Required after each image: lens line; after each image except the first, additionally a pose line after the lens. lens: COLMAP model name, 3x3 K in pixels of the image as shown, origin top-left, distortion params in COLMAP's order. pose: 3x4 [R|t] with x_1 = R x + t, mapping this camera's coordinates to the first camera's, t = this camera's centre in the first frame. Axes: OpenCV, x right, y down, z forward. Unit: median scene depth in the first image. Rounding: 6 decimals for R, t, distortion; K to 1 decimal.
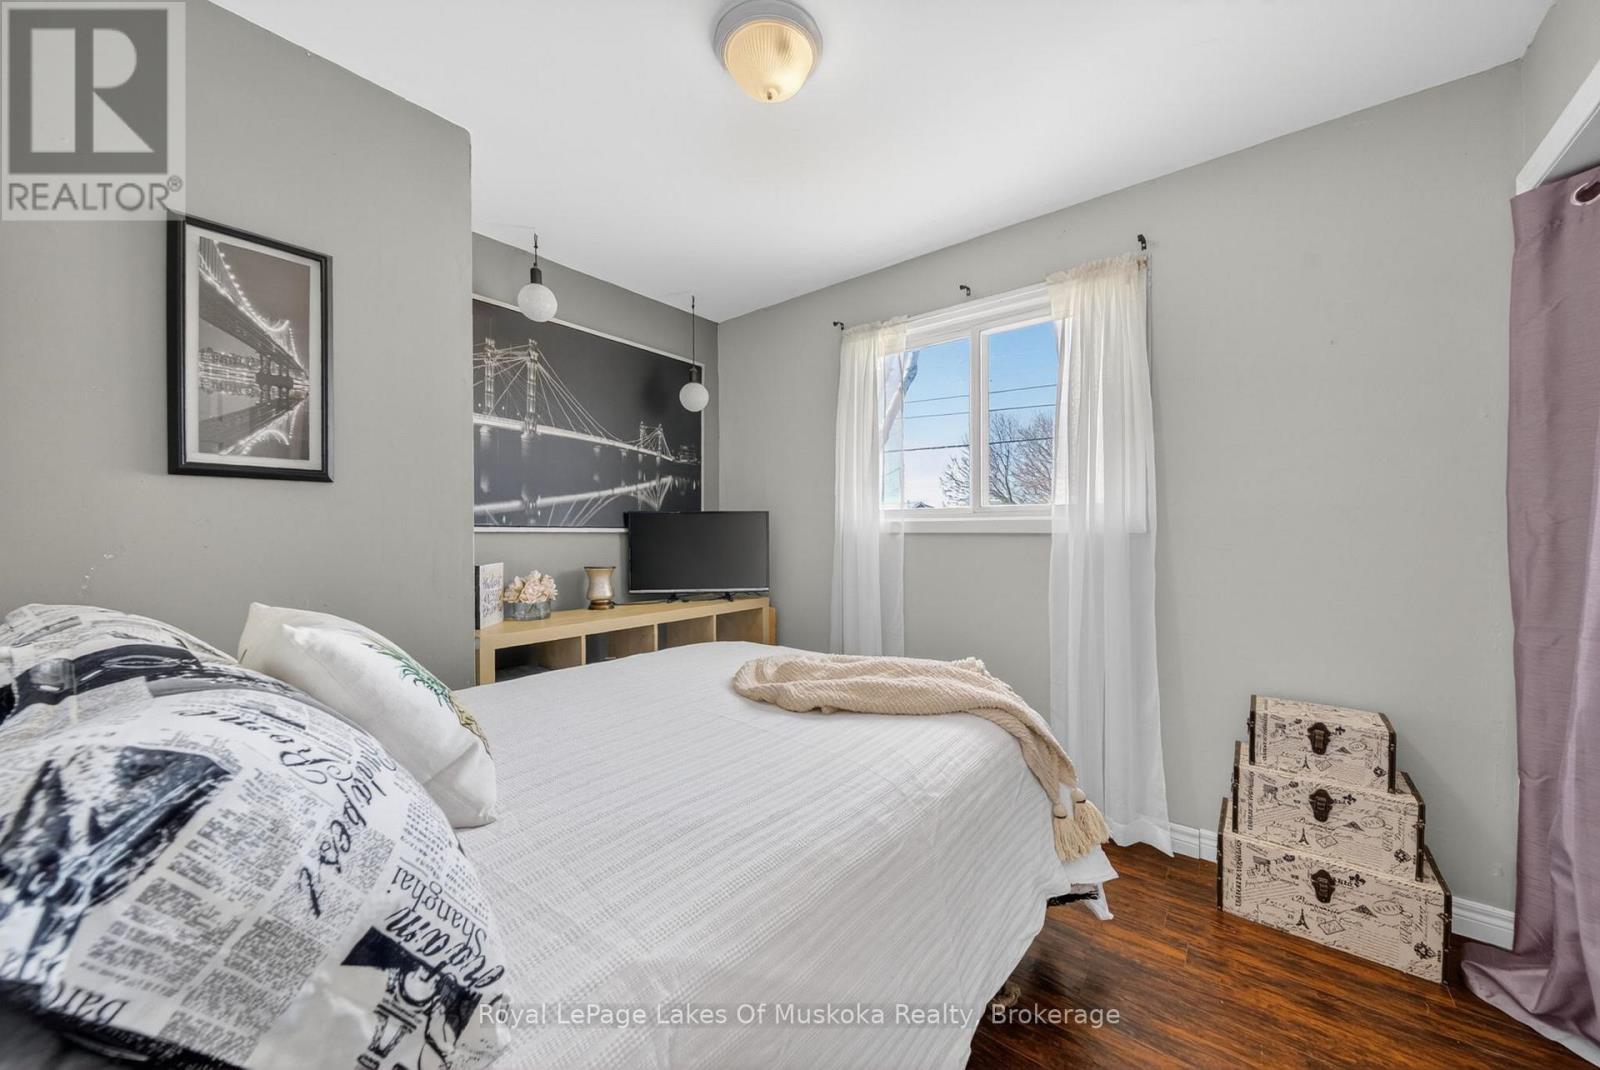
lens RADIAL K [[566.6, 0, 803.7], [0, 566.6, 530.9], [0, 0, 1]] dist [-0.001694, -0.000357]
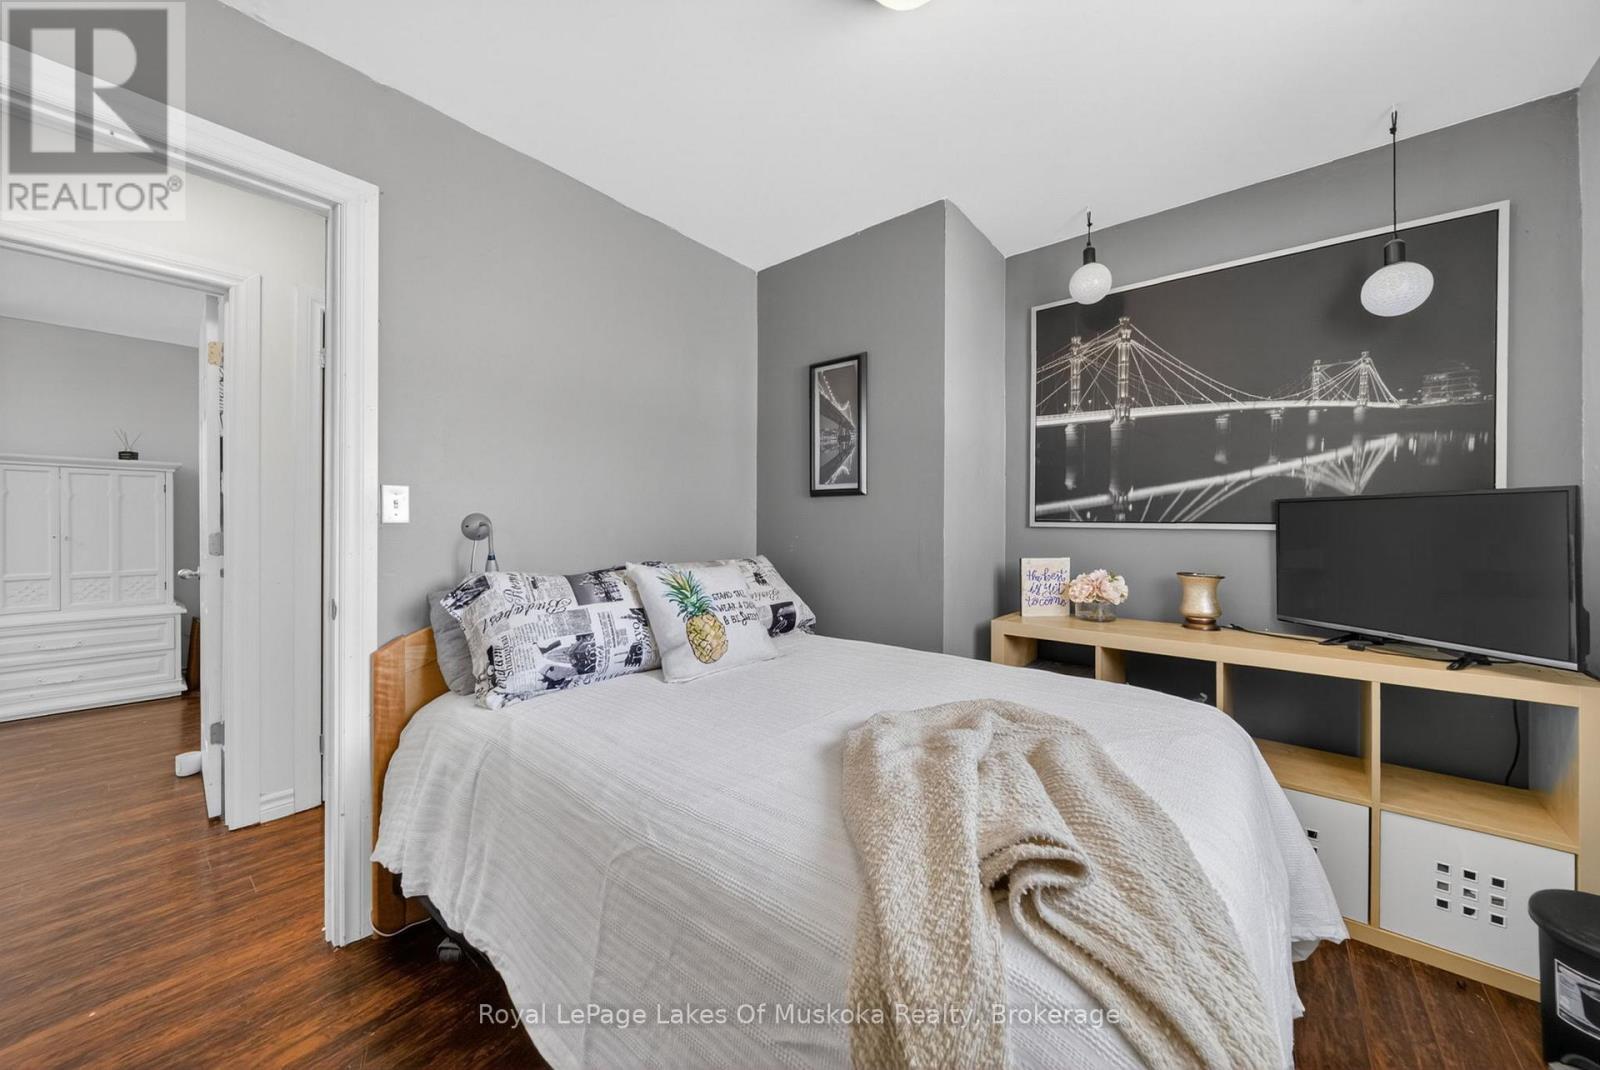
lens RADIAL K [[566.6, 0, 803.7], [0, 566.6, 530.9], [0, 0, 1]] dist [-0.001694, -0.000357]
pose [[-0.003966, 0.009632, -0.999946, 0.431097], [-0.003978, 0.999946, 0.009648, -0.000749], [0.999984, 0.004016, -0.003928, 0.484797]]
